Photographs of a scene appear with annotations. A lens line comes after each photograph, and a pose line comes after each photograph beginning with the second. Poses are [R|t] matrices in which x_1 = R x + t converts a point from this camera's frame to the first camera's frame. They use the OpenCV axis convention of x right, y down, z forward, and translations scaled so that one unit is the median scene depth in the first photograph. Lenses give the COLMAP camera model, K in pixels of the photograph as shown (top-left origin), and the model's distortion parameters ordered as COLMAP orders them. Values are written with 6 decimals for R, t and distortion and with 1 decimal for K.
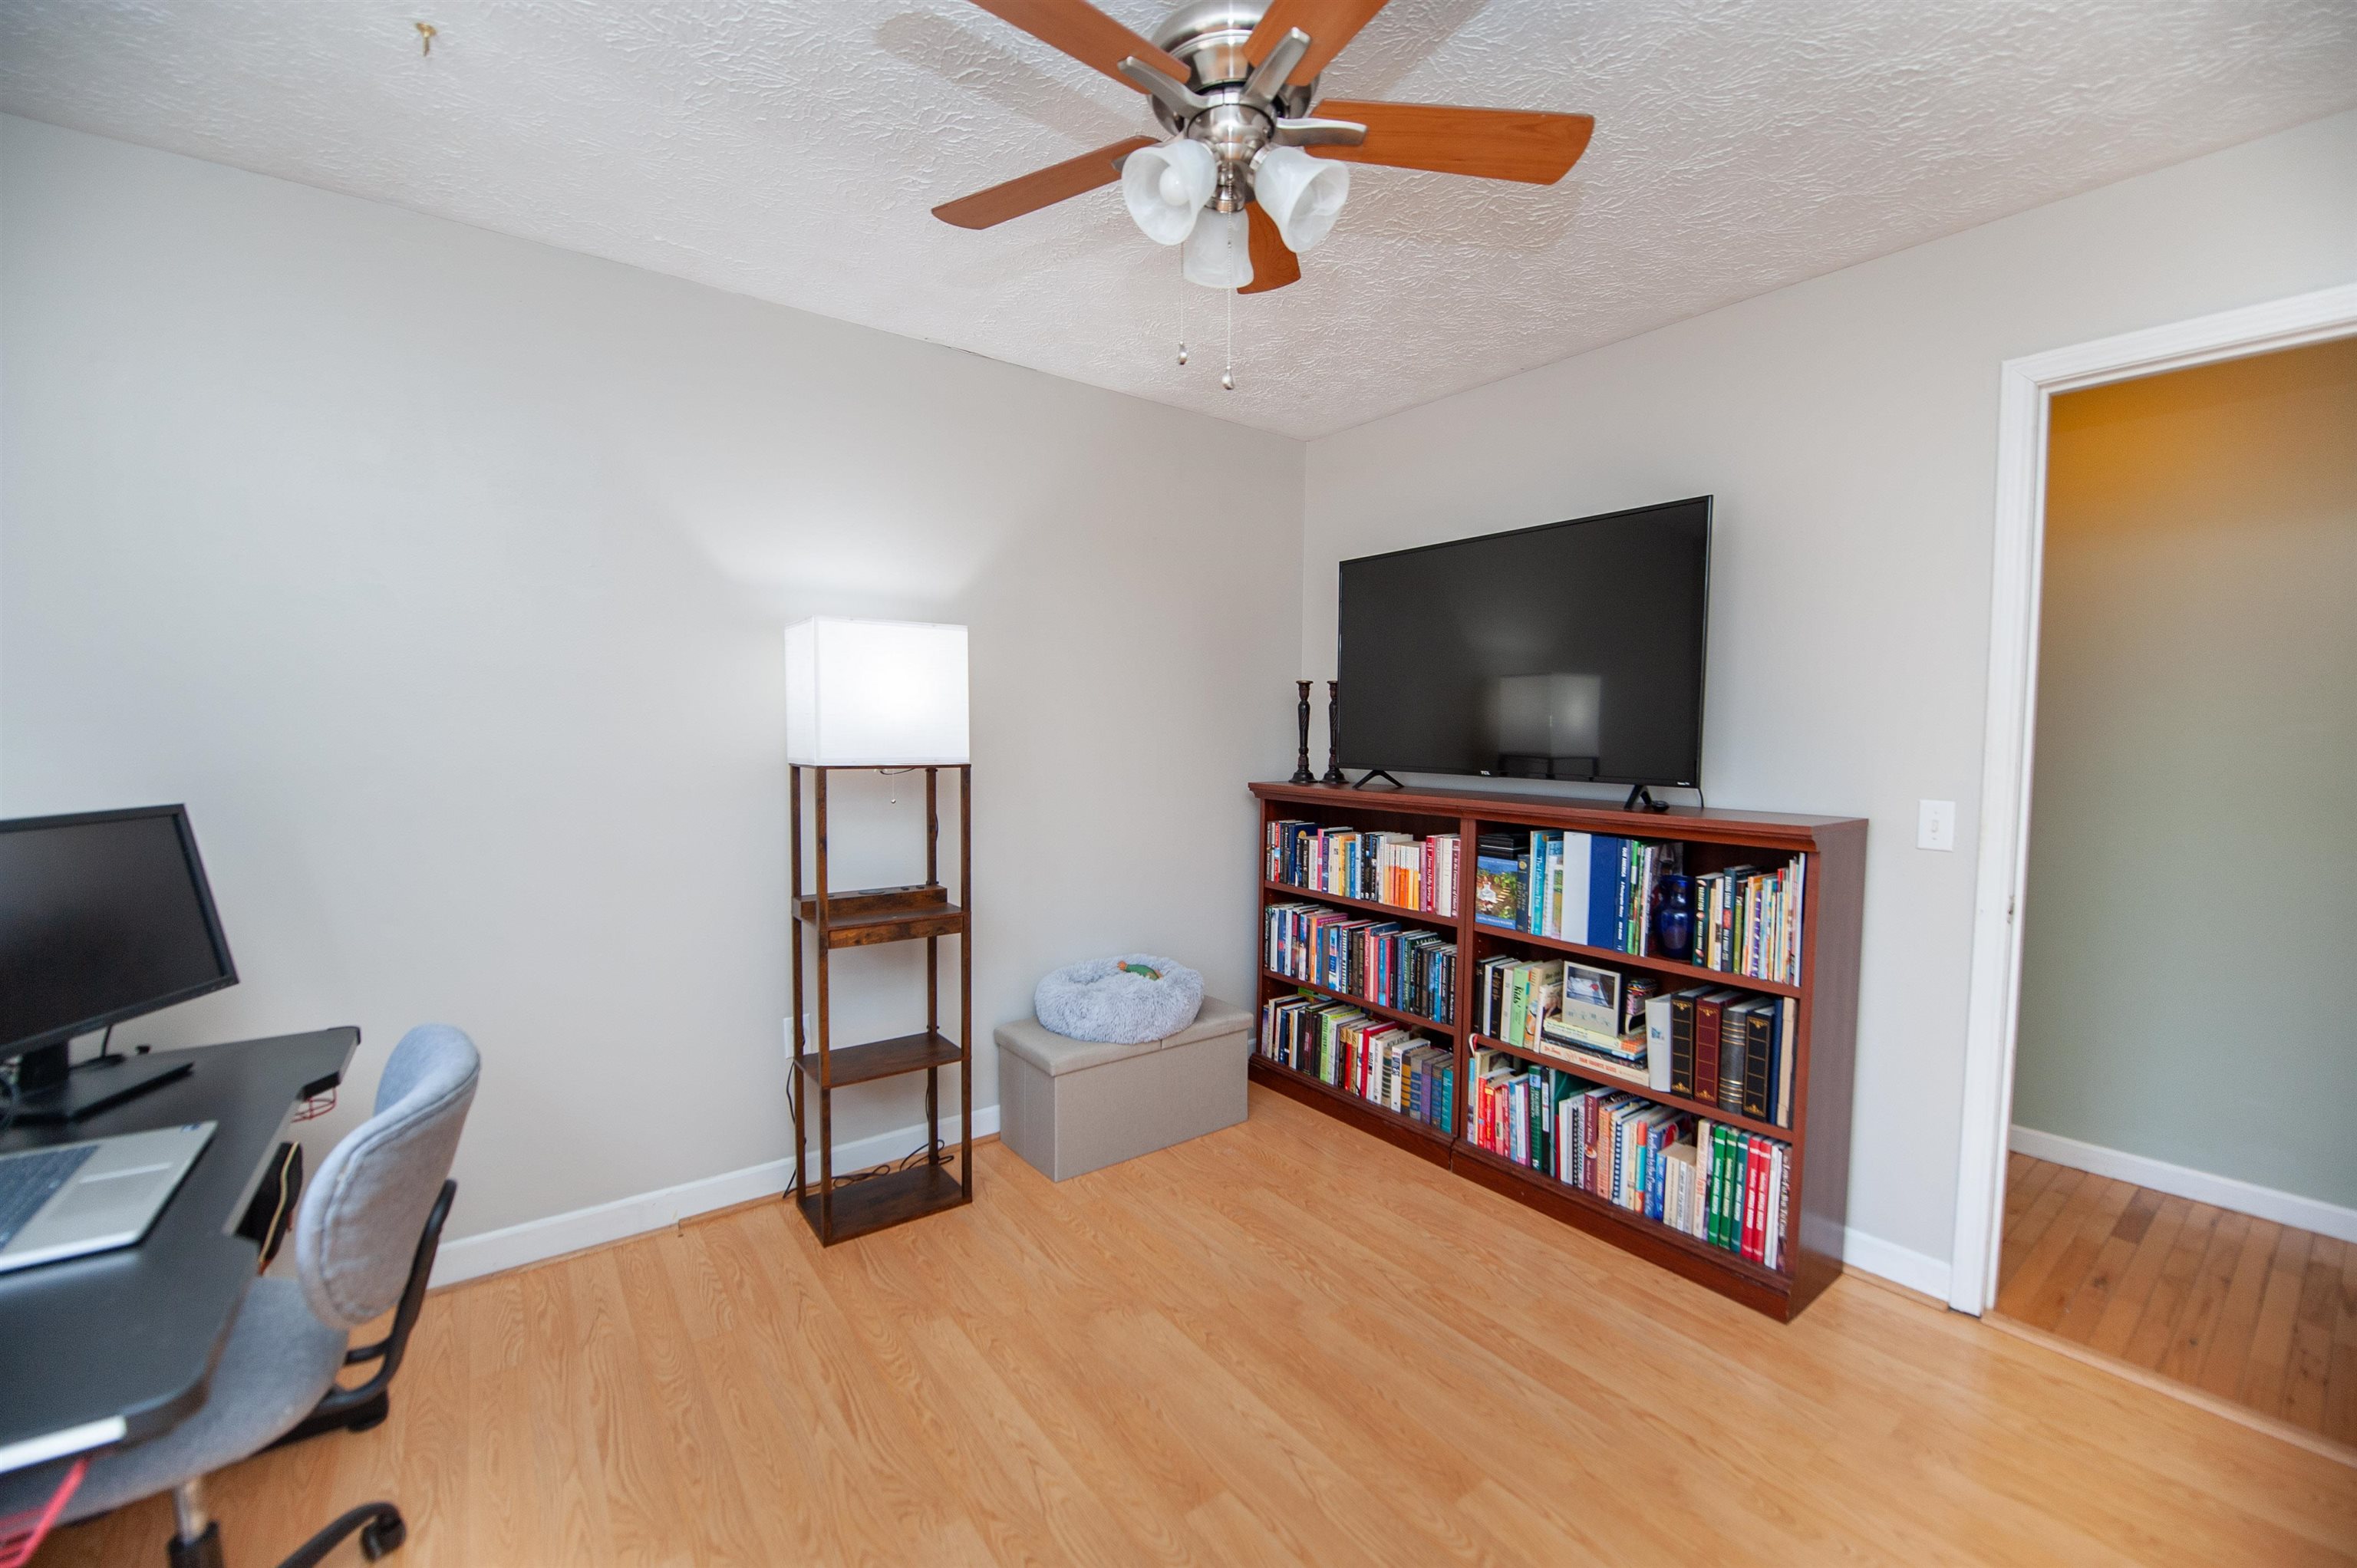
lens RADIAL K [[935.7, 0, 1188.1], [0, 935.7, 777.8], [0, 0, 1]] dist [-0.013367, -0.000113]
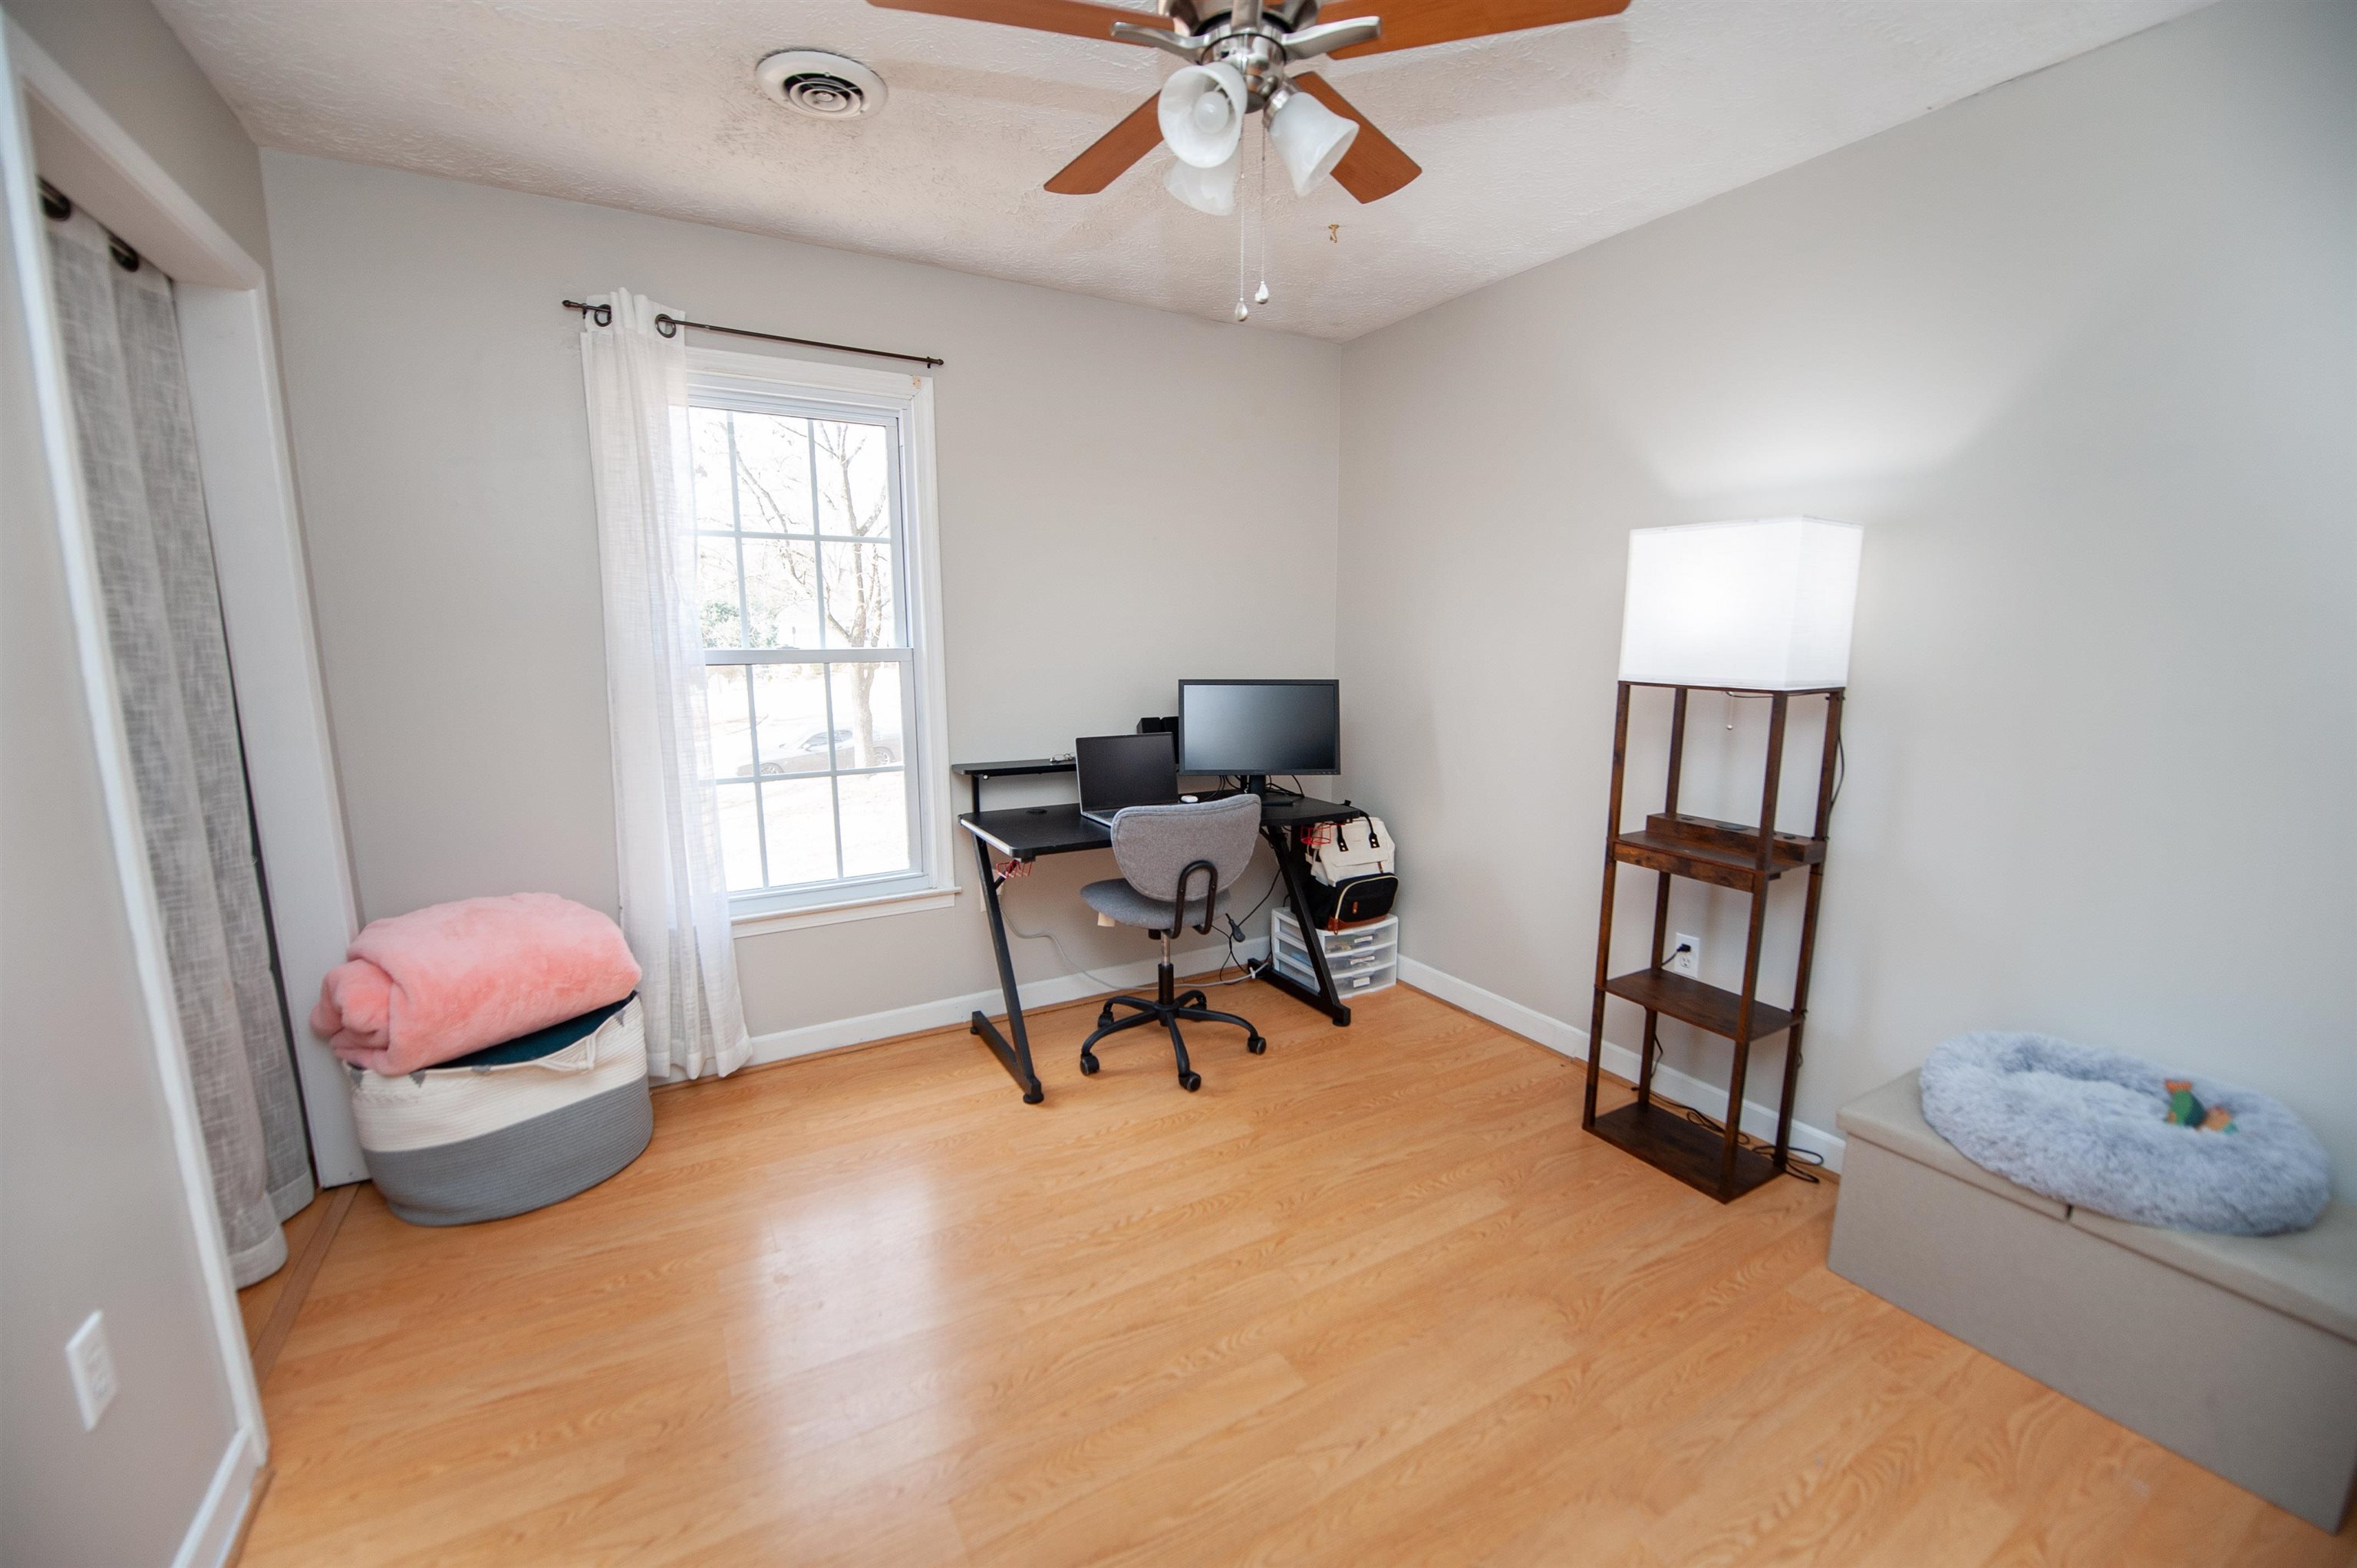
lens RADIAL K [[935.7, 0, 1188.1], [0, 935.7, 777.8], [0, 0, 1]] dist [-0.013367, -0.000113]
pose [[-0.114457, 0.147497, -0.982418, 0.660691], [-0.050574, 0.986769, 0.154042, -0.040176], [0.992140, 0.067316, -0.105483, 0.626019]]
